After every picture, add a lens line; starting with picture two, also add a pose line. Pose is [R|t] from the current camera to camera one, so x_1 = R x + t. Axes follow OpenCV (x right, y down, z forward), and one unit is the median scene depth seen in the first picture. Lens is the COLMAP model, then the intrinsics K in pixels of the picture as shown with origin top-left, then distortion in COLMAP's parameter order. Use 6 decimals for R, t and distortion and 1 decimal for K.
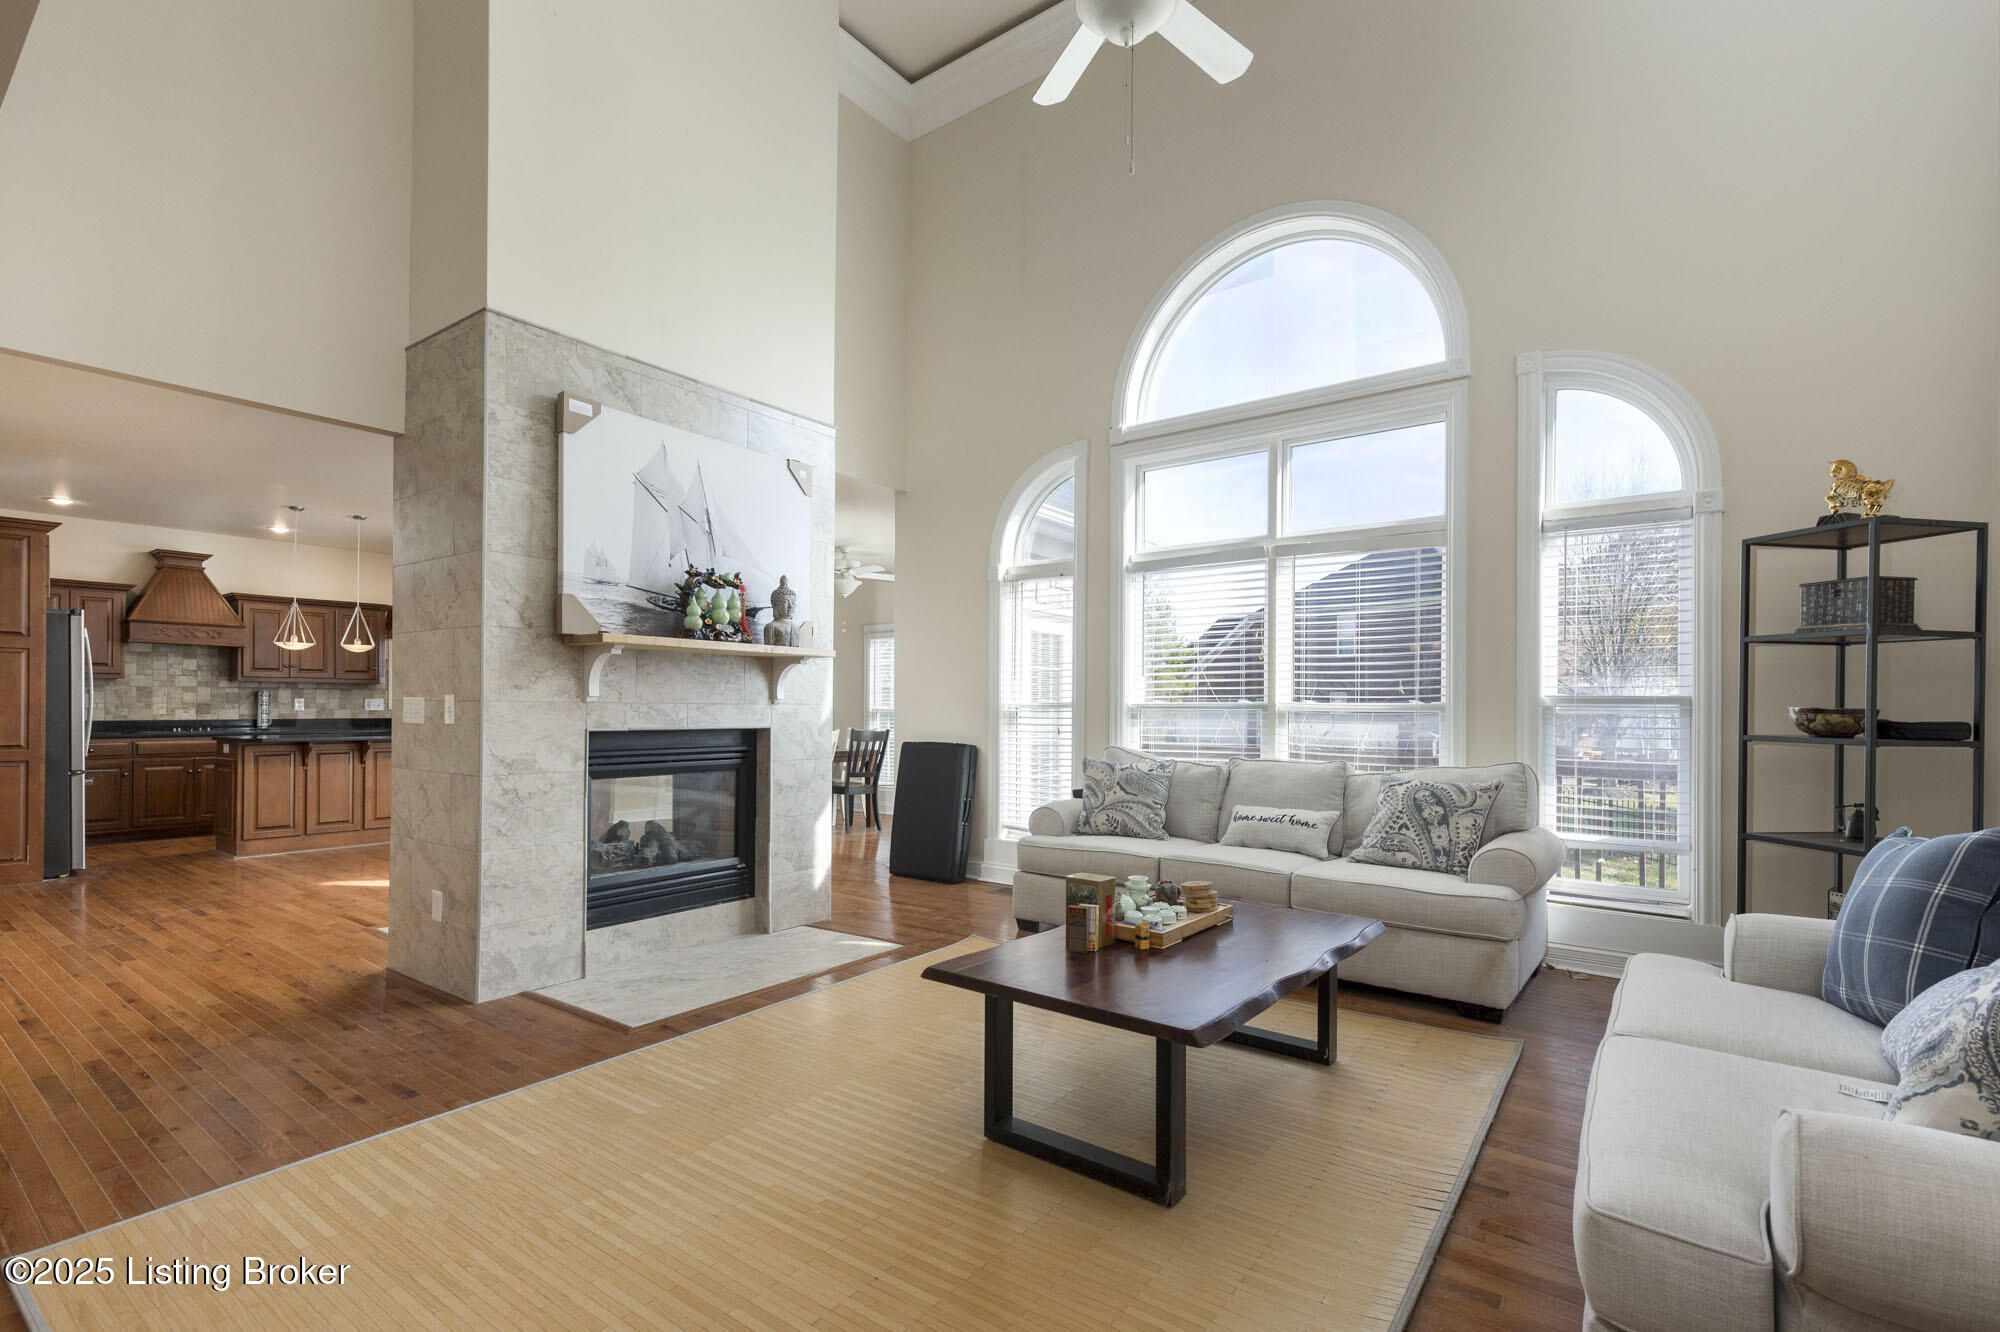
lens RADIAL K [[920.3, 0, 990.3], [0, 920.3, 707.7], [0, 0, 1]] dist [0.006496, -0.000106]
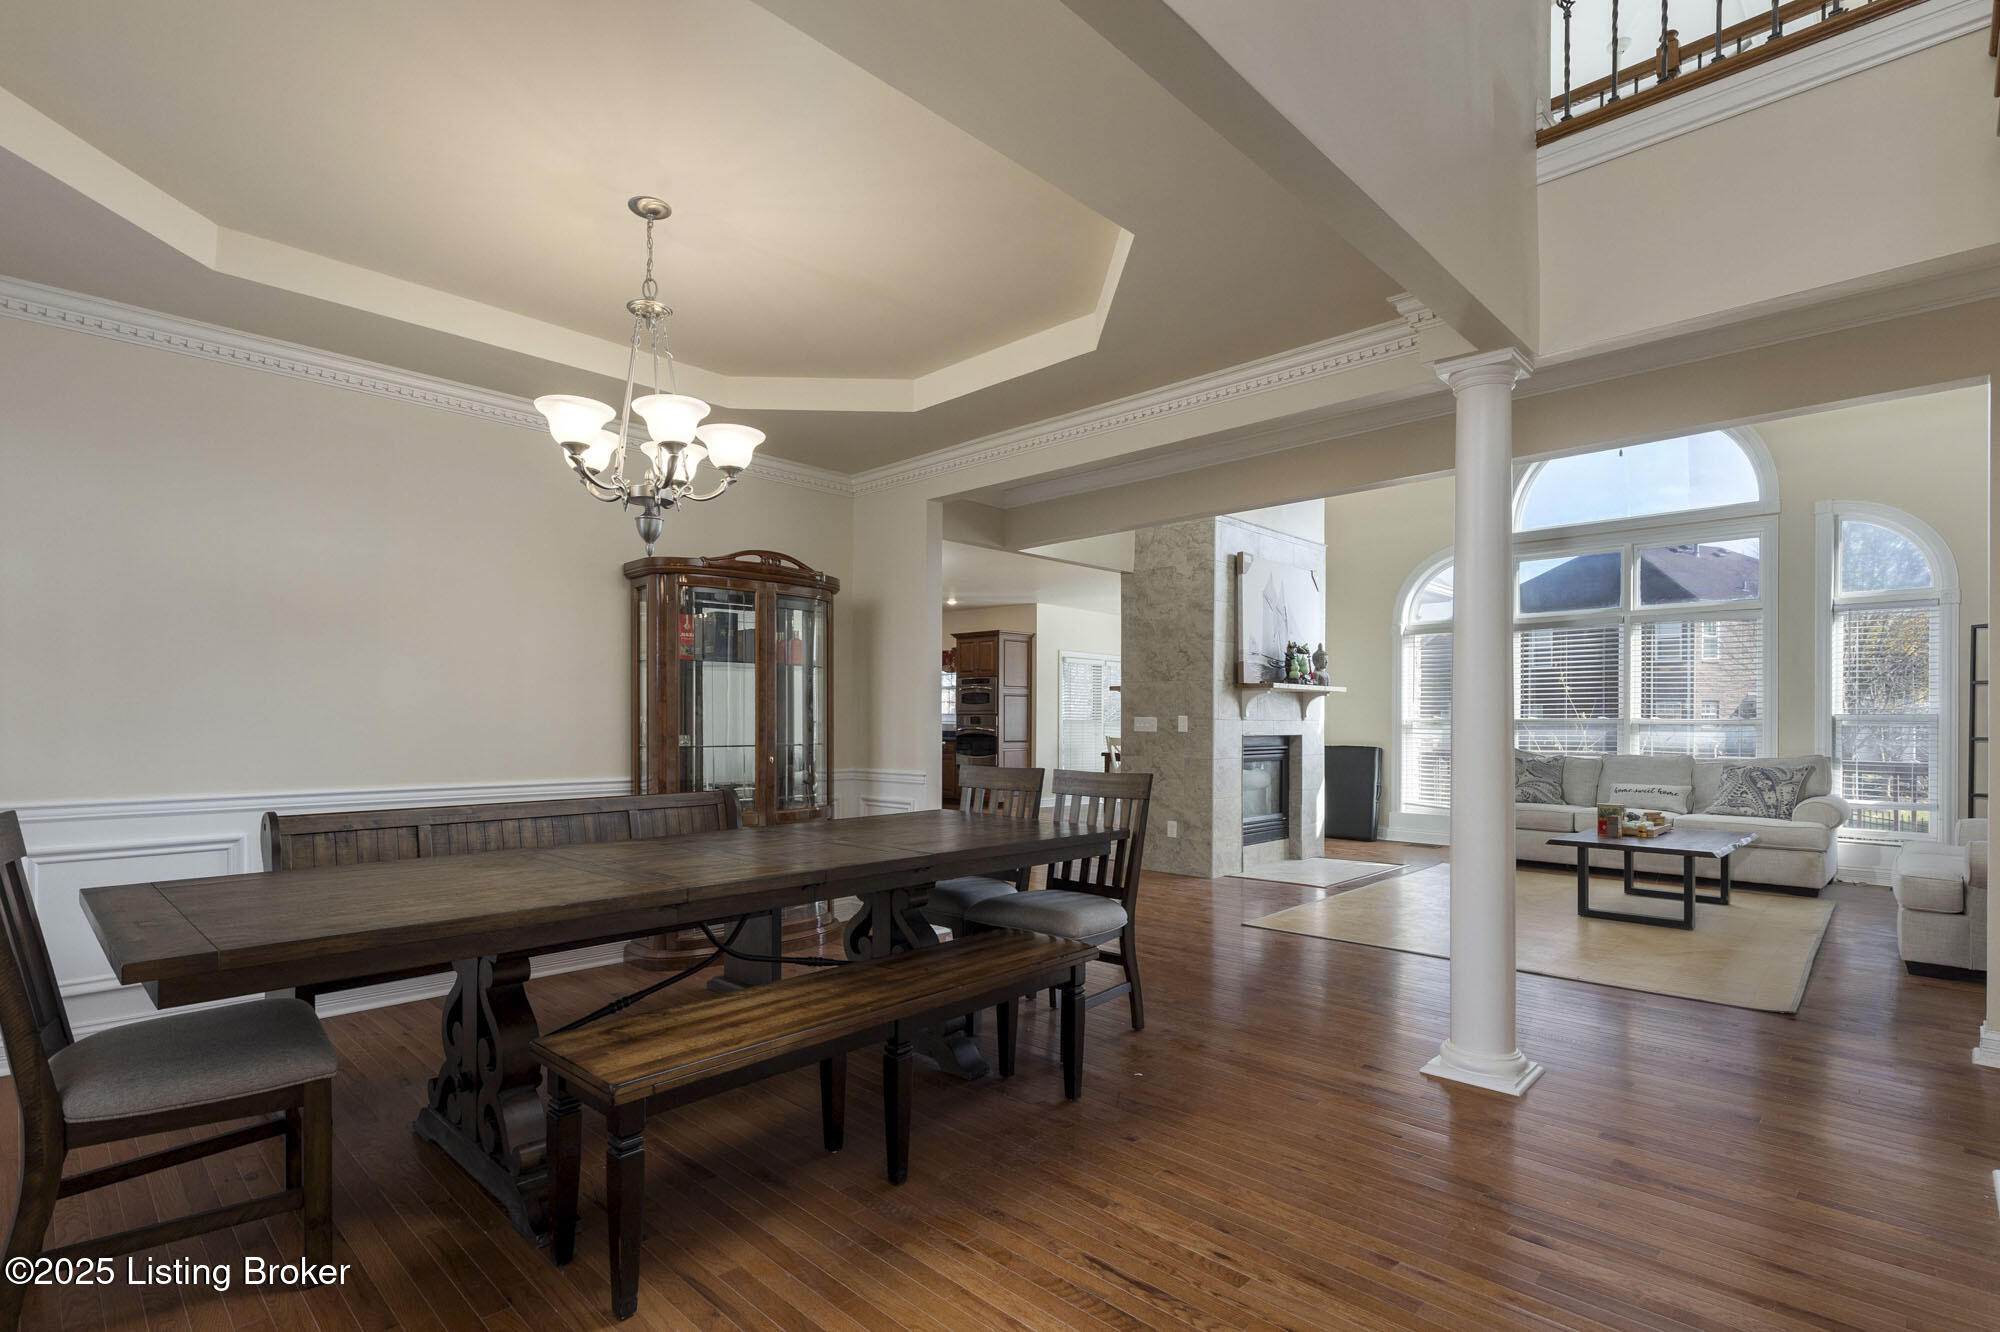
lens RADIAL K [[966.0, 0, 987.9], [0, 966.0, 715.8], [0, 0, 1]] dist [0.024379, -0.002776]
pose [[0.992387, -0.002735, -0.123129, -0.584783], [0.002150, 0.999986, -0.004885, -0.004694], [0.123141, 0.004583, 0.992379, -0.789225]]
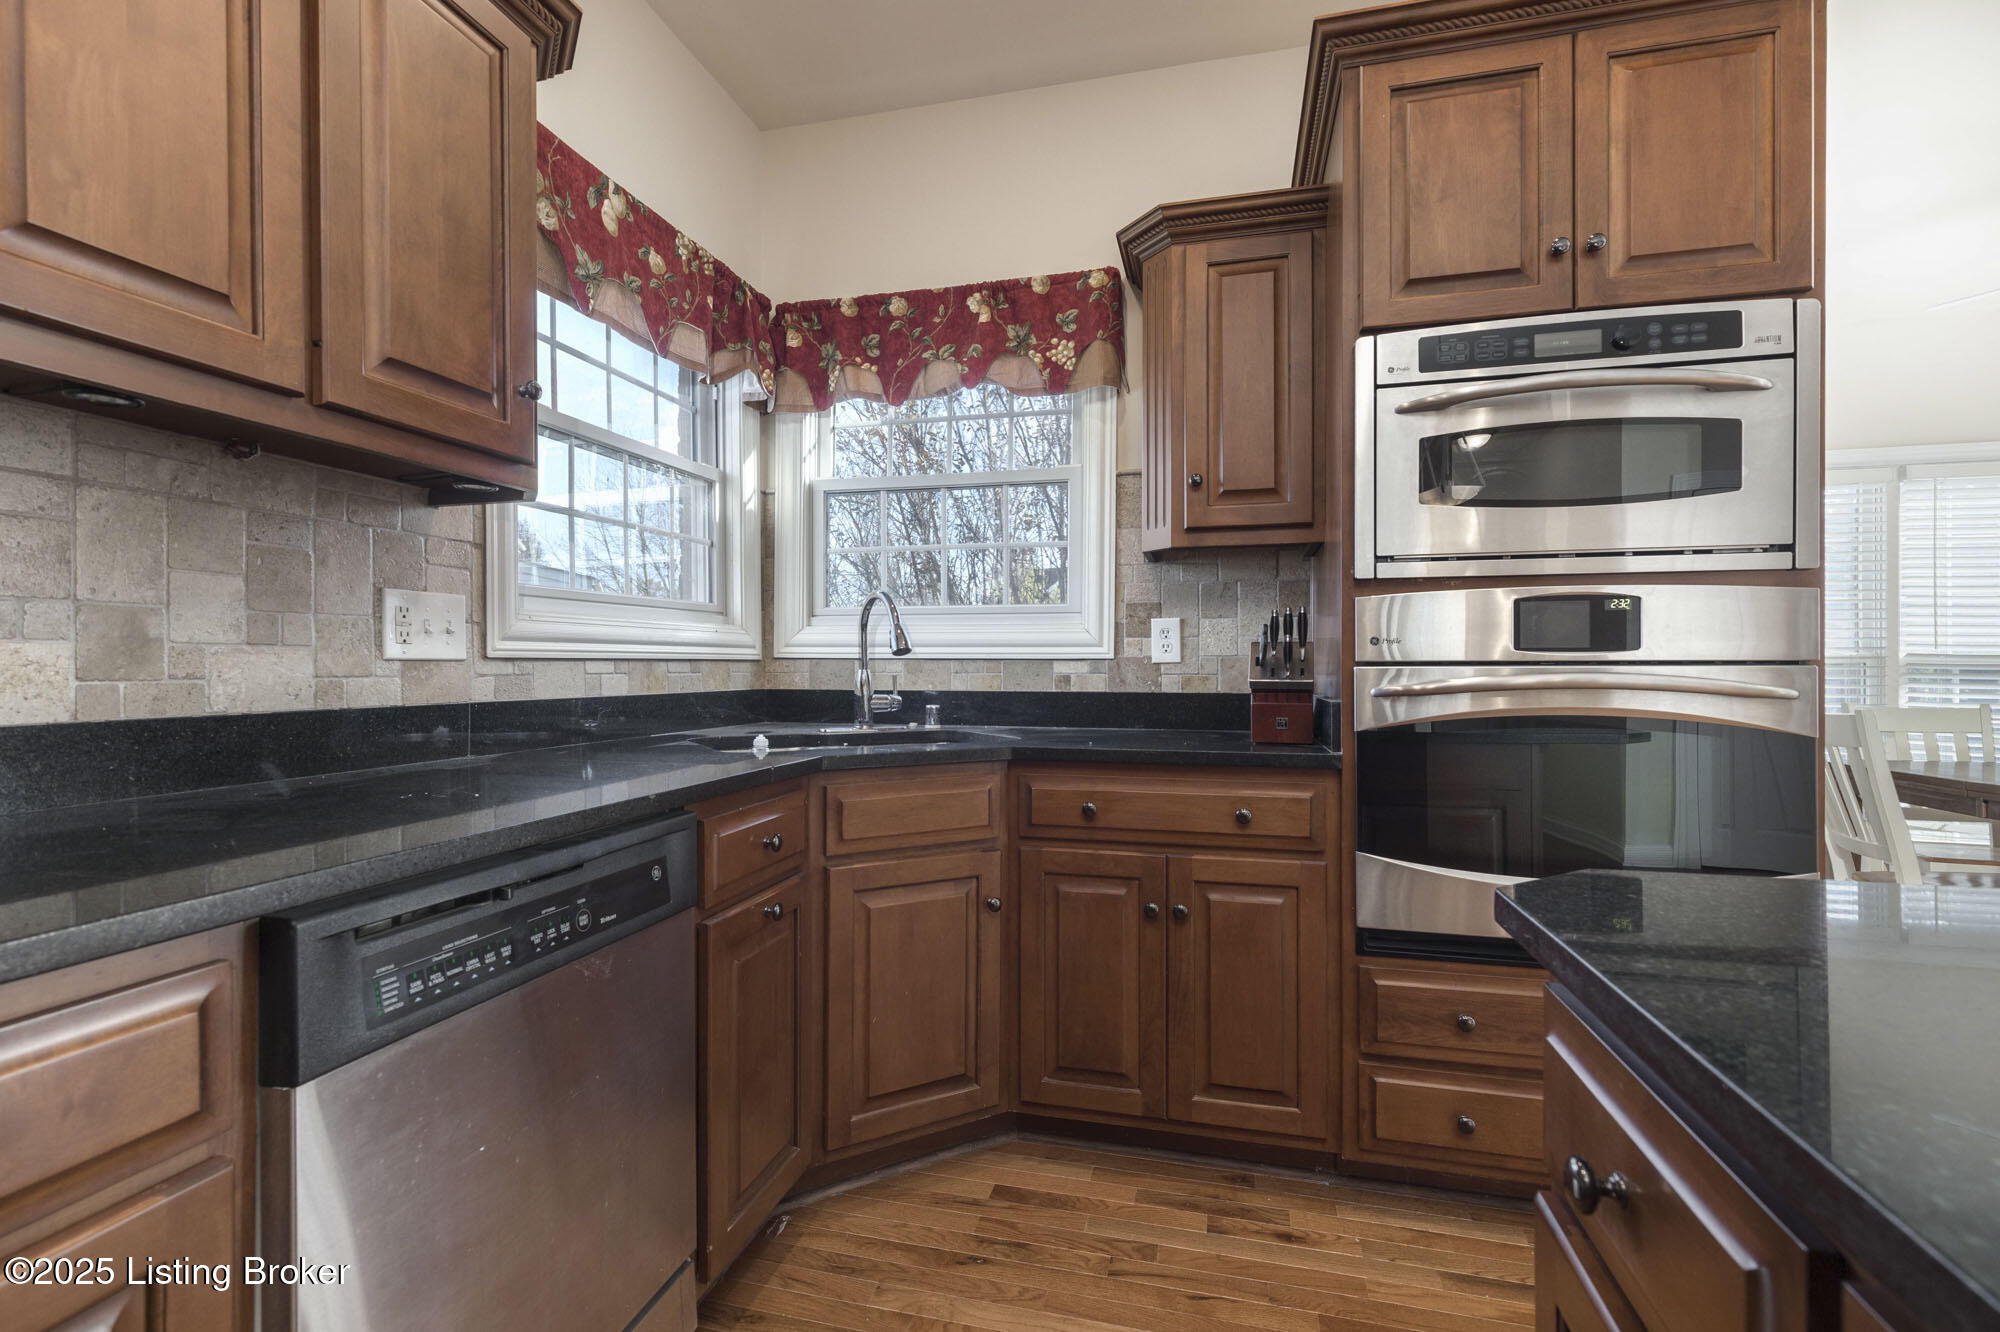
lens RADIAL K [[920.3, 0, 1012.4], [0, 920.3, 668.9], [0, 0, 1]] dist [0.006496, -0.000106]
pose [[0.919583, -0.005821, 0.392853, -1.306834], [0.005308, 0.999983, 0.002391, 0.009661], [-0.392860, -0.000113, 0.919598, 1.641437]]
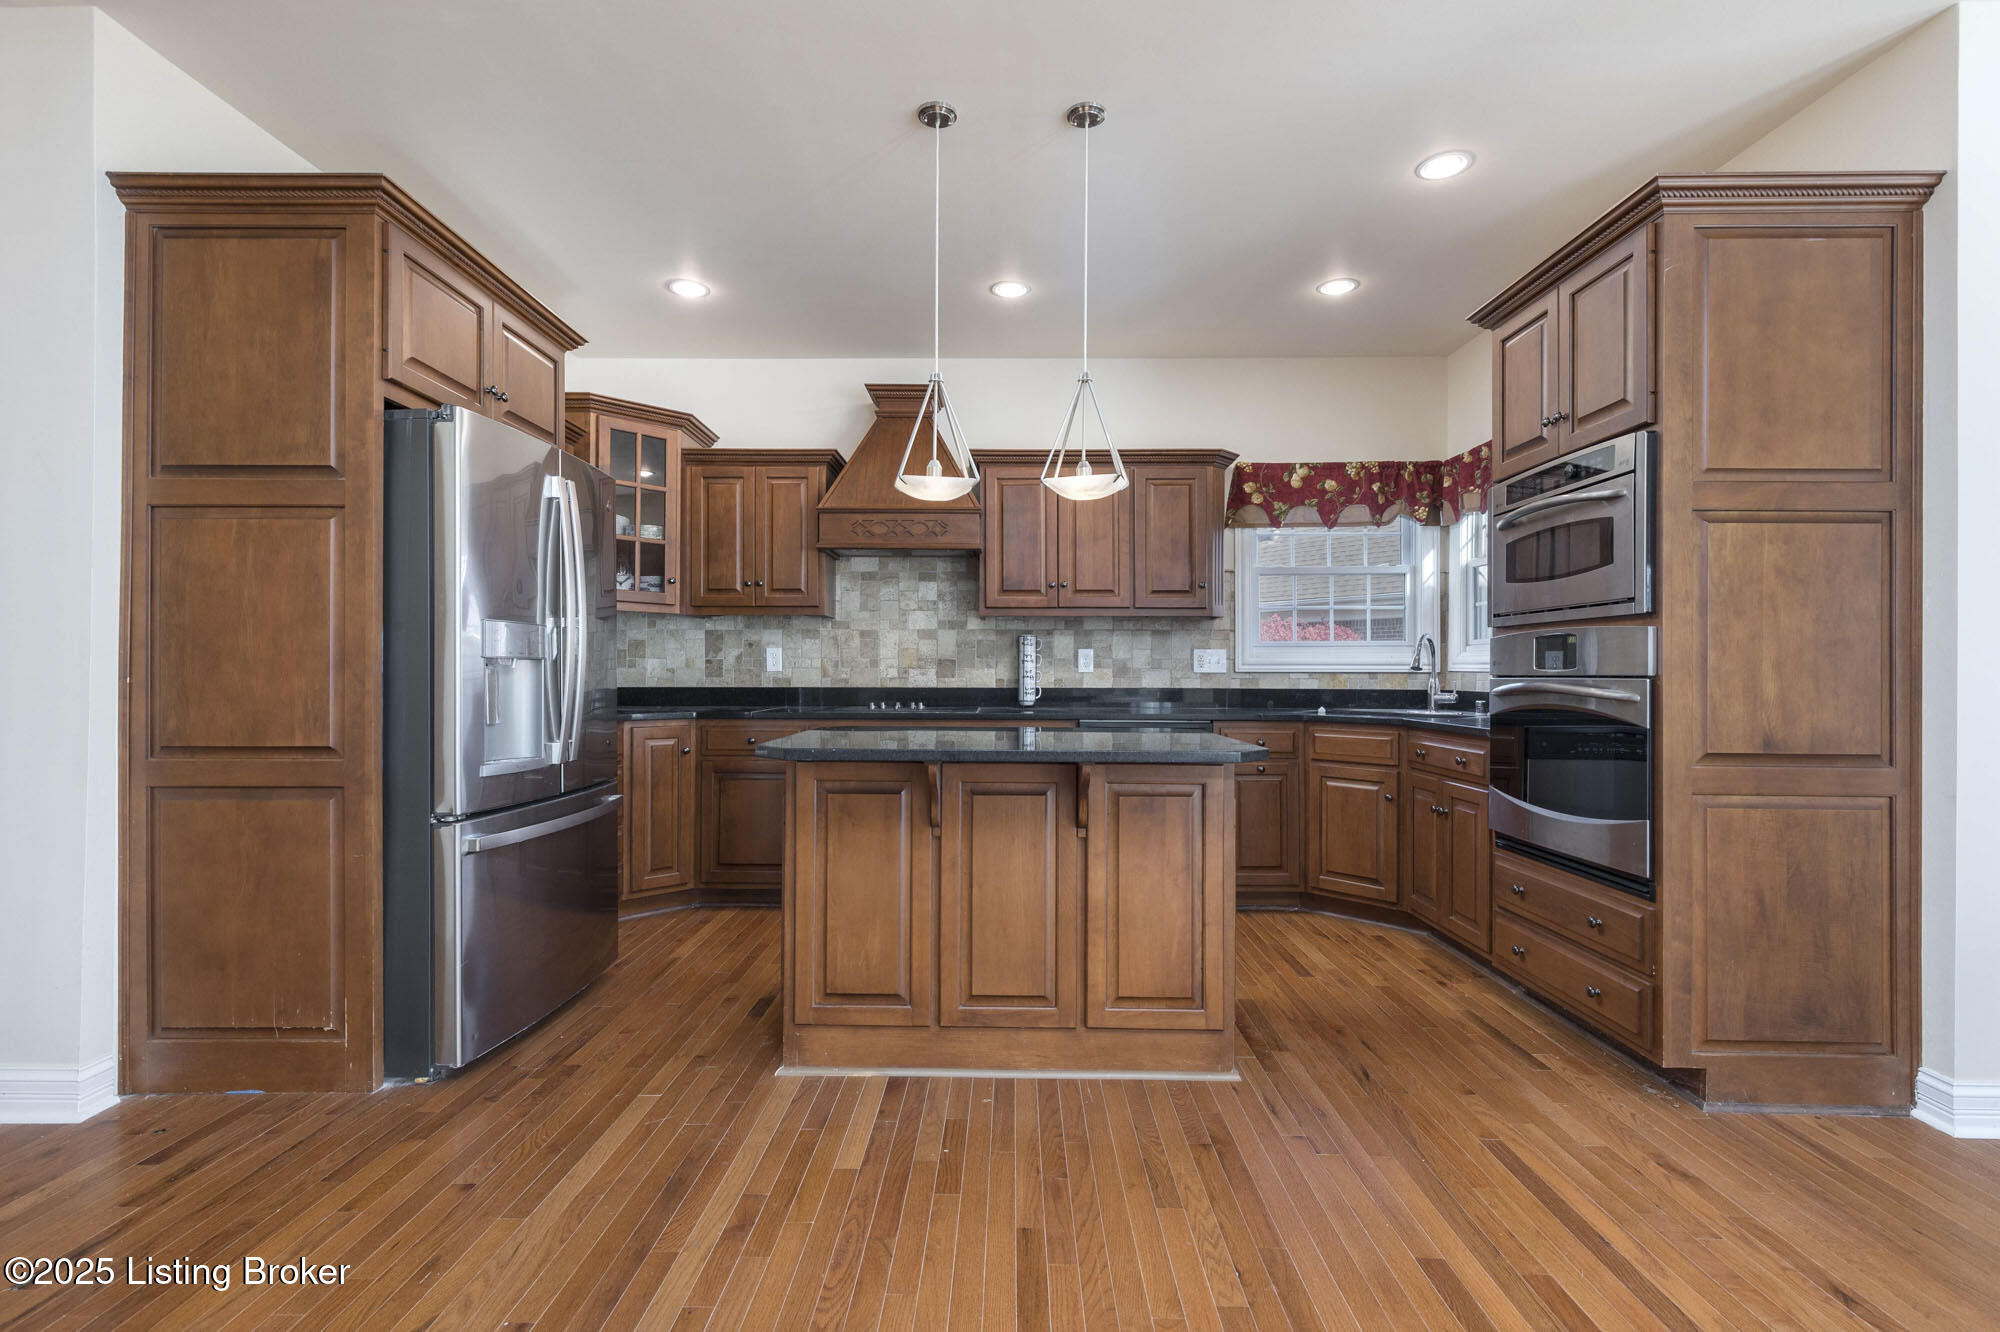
lens RADIAL K [[920.3, 0, 982.4], [0, 920.3, 666.7], [0, 0, 1]] dist [0.006496, -0.000106]
pose [[0.596571, -0.006443, -0.802535, -0.699938], [-0.004245, 0.999928, -0.011184, 0.011691], [0.802549, 0.010079, 0.596501, 1.241640]]
